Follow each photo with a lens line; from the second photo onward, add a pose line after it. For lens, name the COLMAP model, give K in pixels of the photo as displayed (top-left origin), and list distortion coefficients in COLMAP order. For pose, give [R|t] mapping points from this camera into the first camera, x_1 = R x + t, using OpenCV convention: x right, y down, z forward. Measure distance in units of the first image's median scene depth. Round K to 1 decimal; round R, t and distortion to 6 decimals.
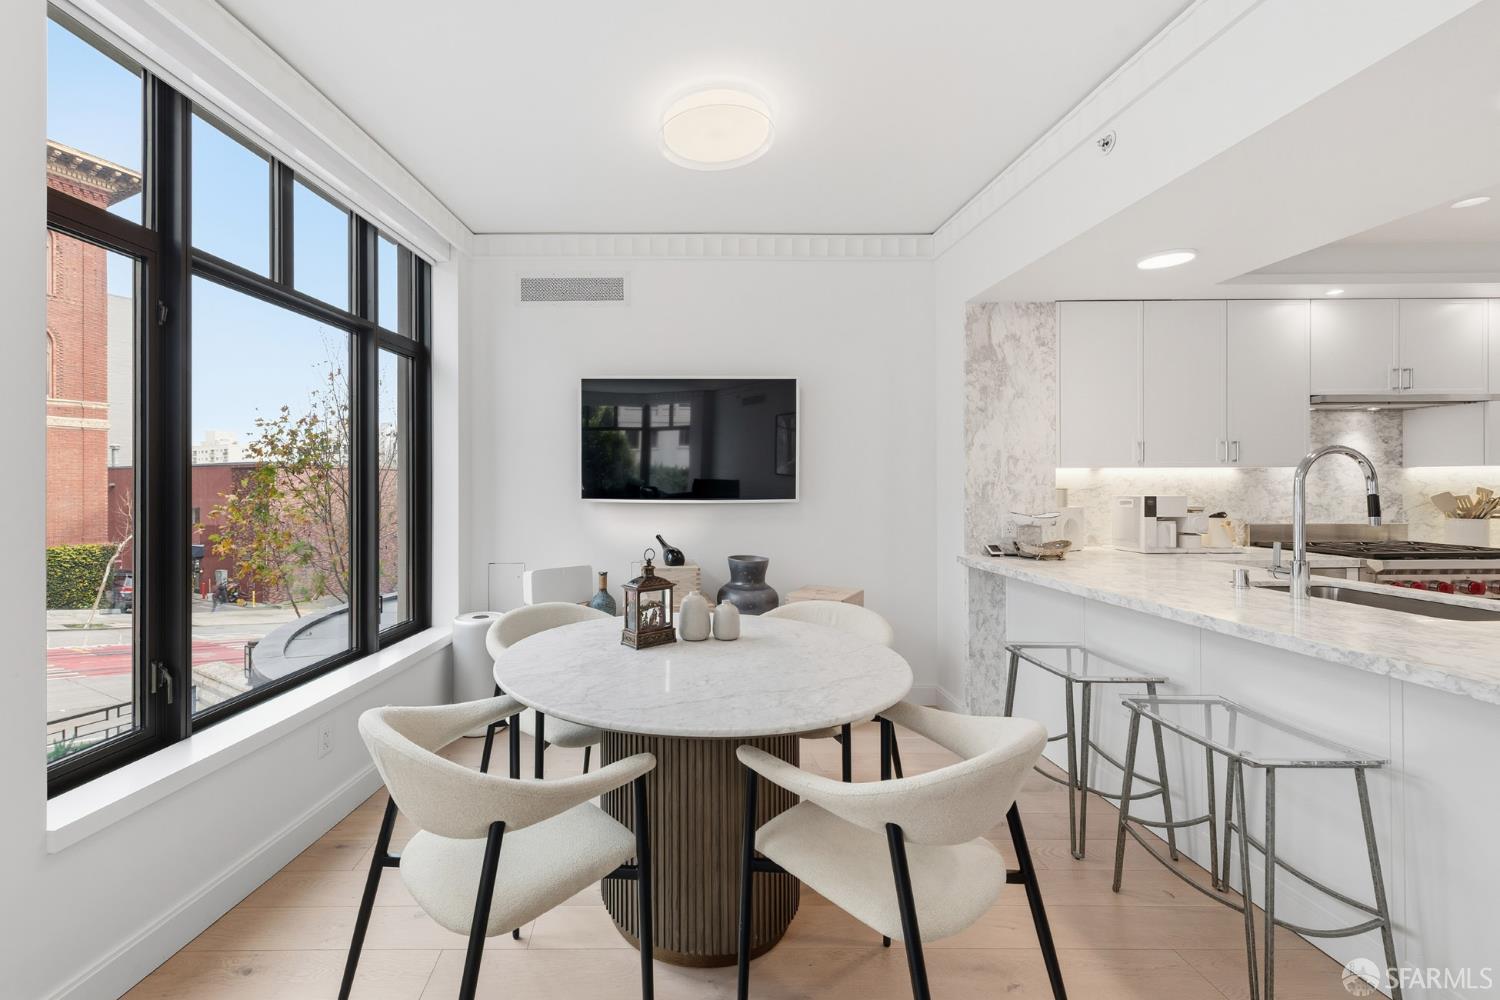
lens RADIAL K [[621.2, 0, 662.2], [0, 621.2, 484.3], [0, 0, 1]] dist [0.006823, -0.000803]
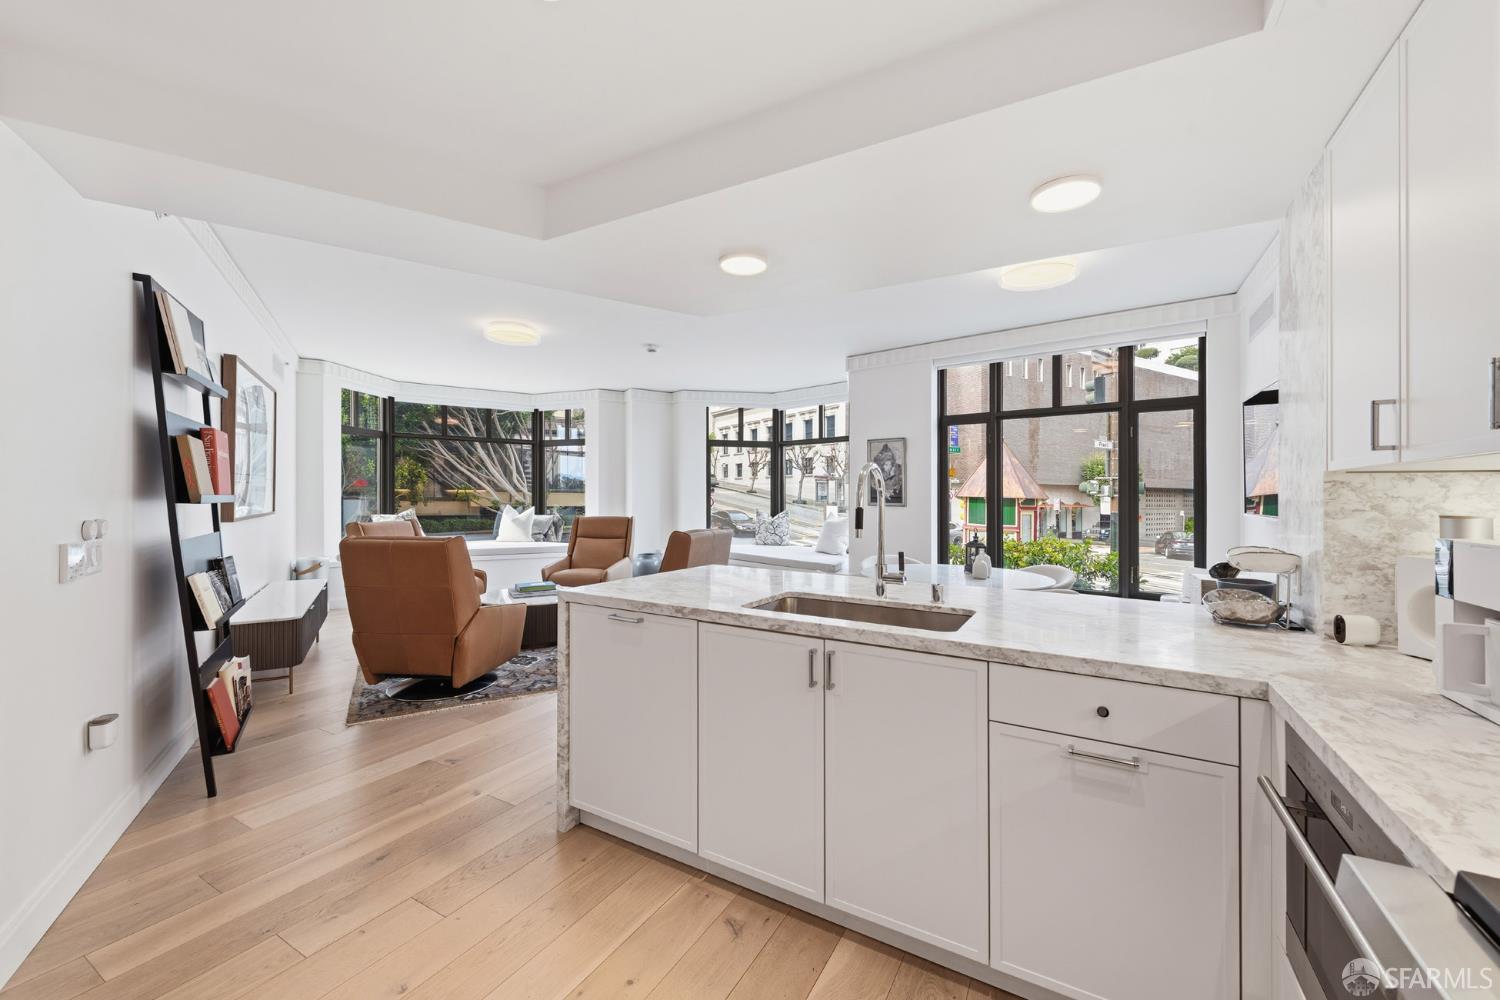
lens RADIAL K [[591.5, 0, 755.7], [0, 591.5, 494.7], [0, 0, 1]] dist [0.012888, -0.005474]
pose [[-0.492447, -0.002620, -0.870338, 1.293027], [-0.010457, 0.999941, 0.002907, -0.003805], [0.870280, 0.010532, -0.492445, 0.831243]]
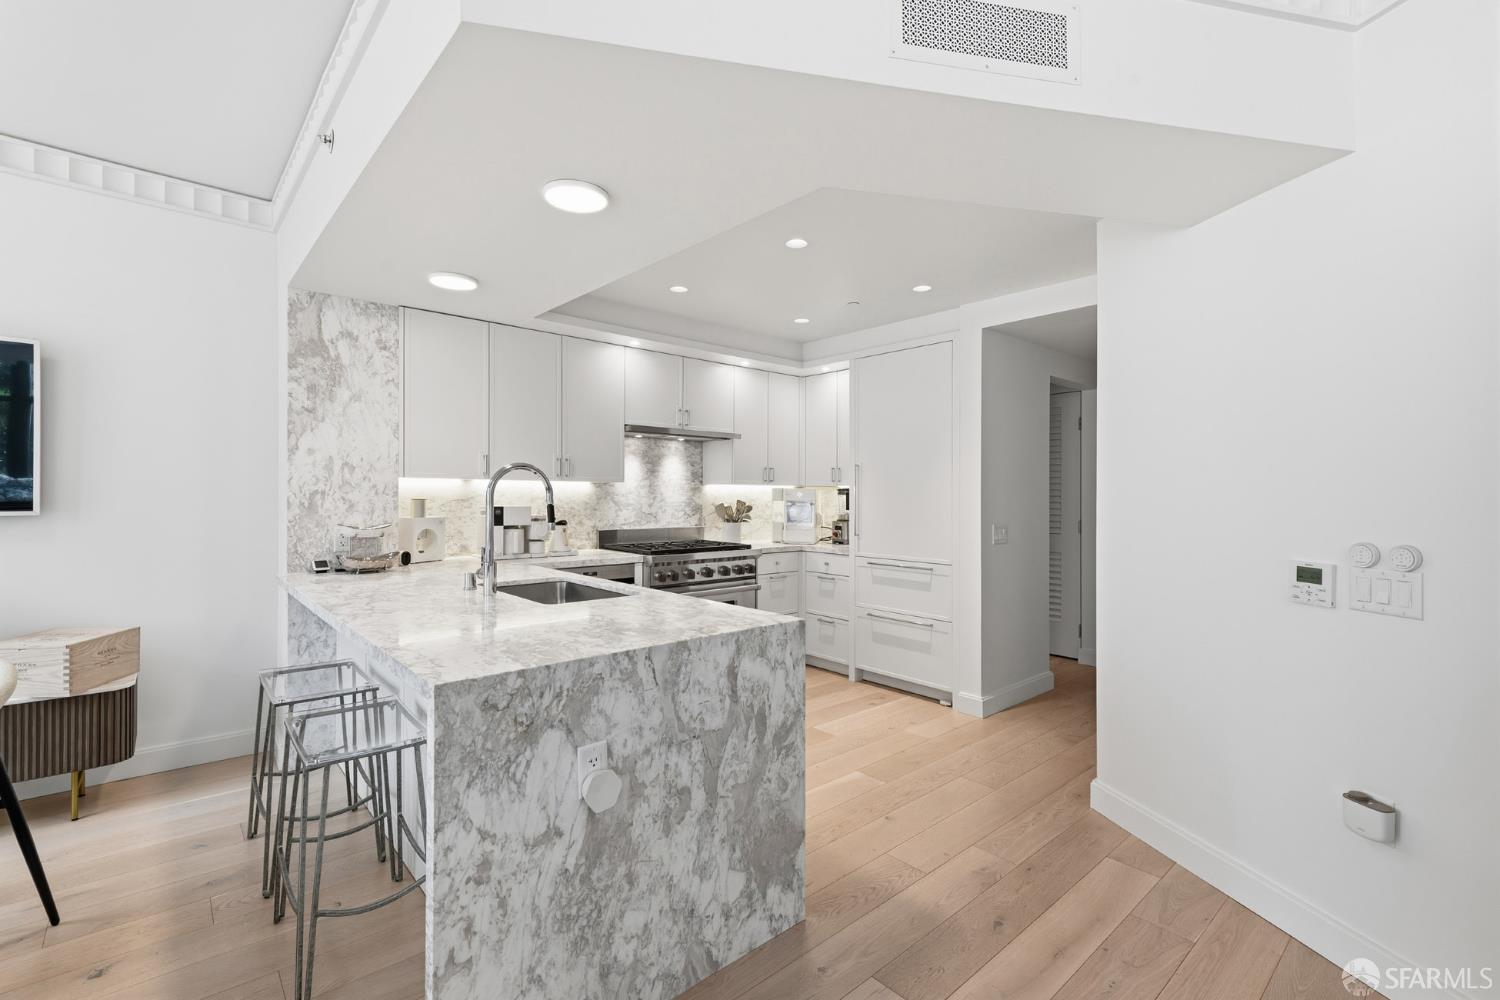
lens RADIAL K [[661.0, 0, 741.7], [0, 661.0, 501.2], [0, 0, 1]] dist [0.017477, -0.008594]
pose [[0.755695, 0.004211, 0.654910, 0.357491], [-0.009888, 0.999939, 0.004981, 0.000180], [-0.654849, -0.010240, 0.755691, -0.133685]]
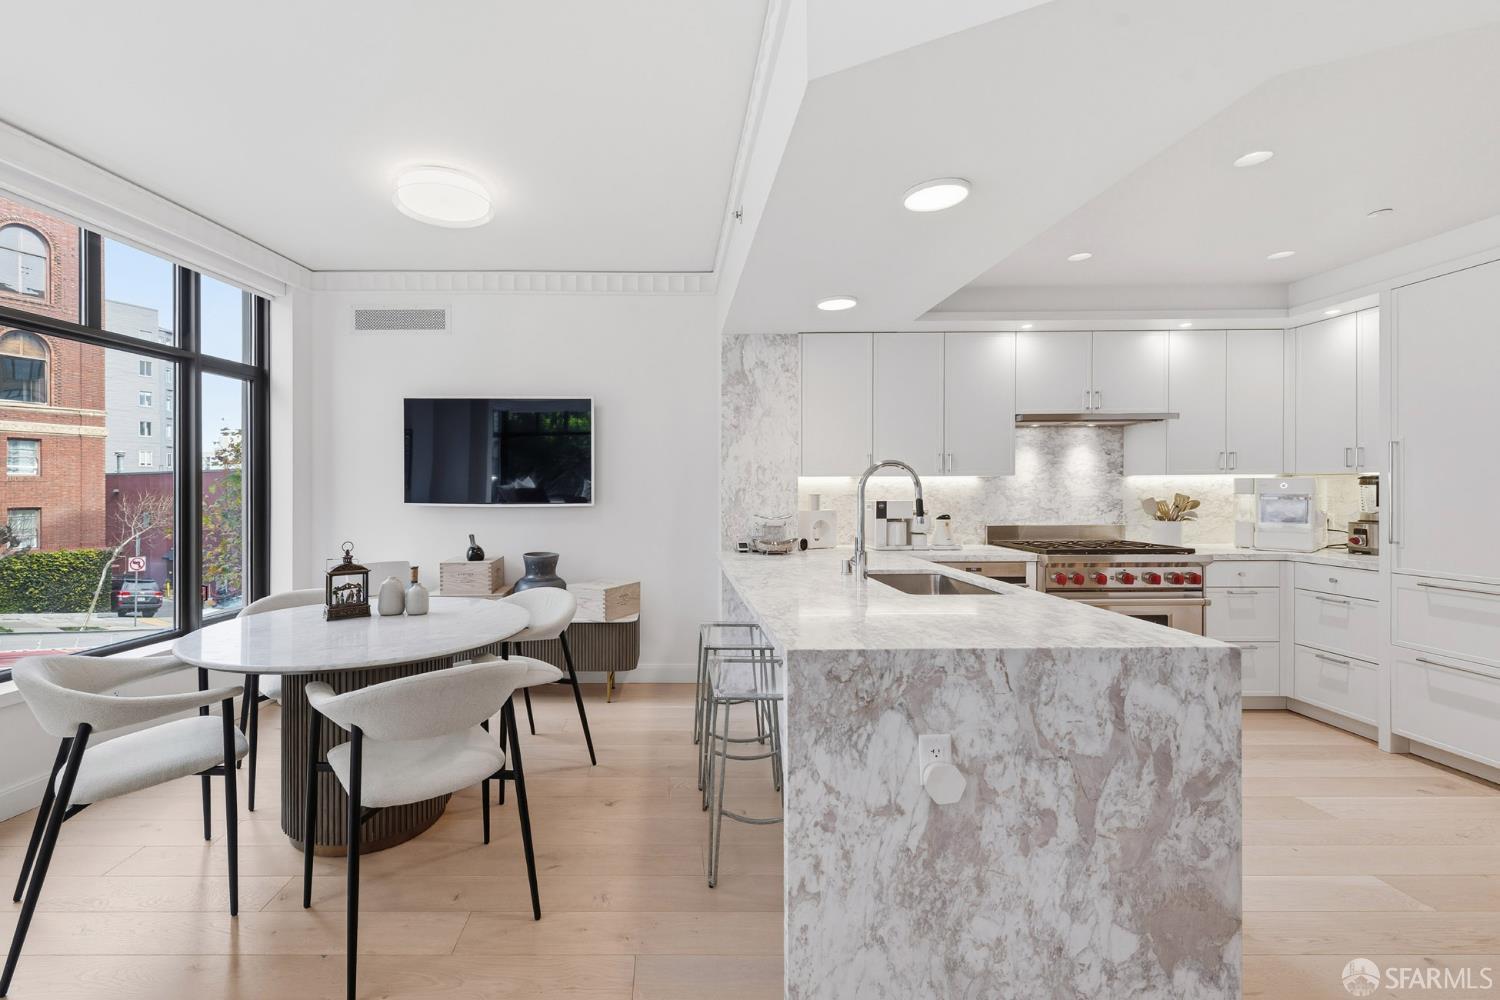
lens RADIAL K [[617.1, 0, 672.9], [0, 617.1, 498.6], [0, 0, 1]] dist [0.017994, -0.008117]
pose [[0.999998, 0.000393, -0.001907, 0.399316], [-0.000370, 0.999924, 0.012323, 0.000563], [0.001912, -0.012323, 0.999922, -0.155188]]
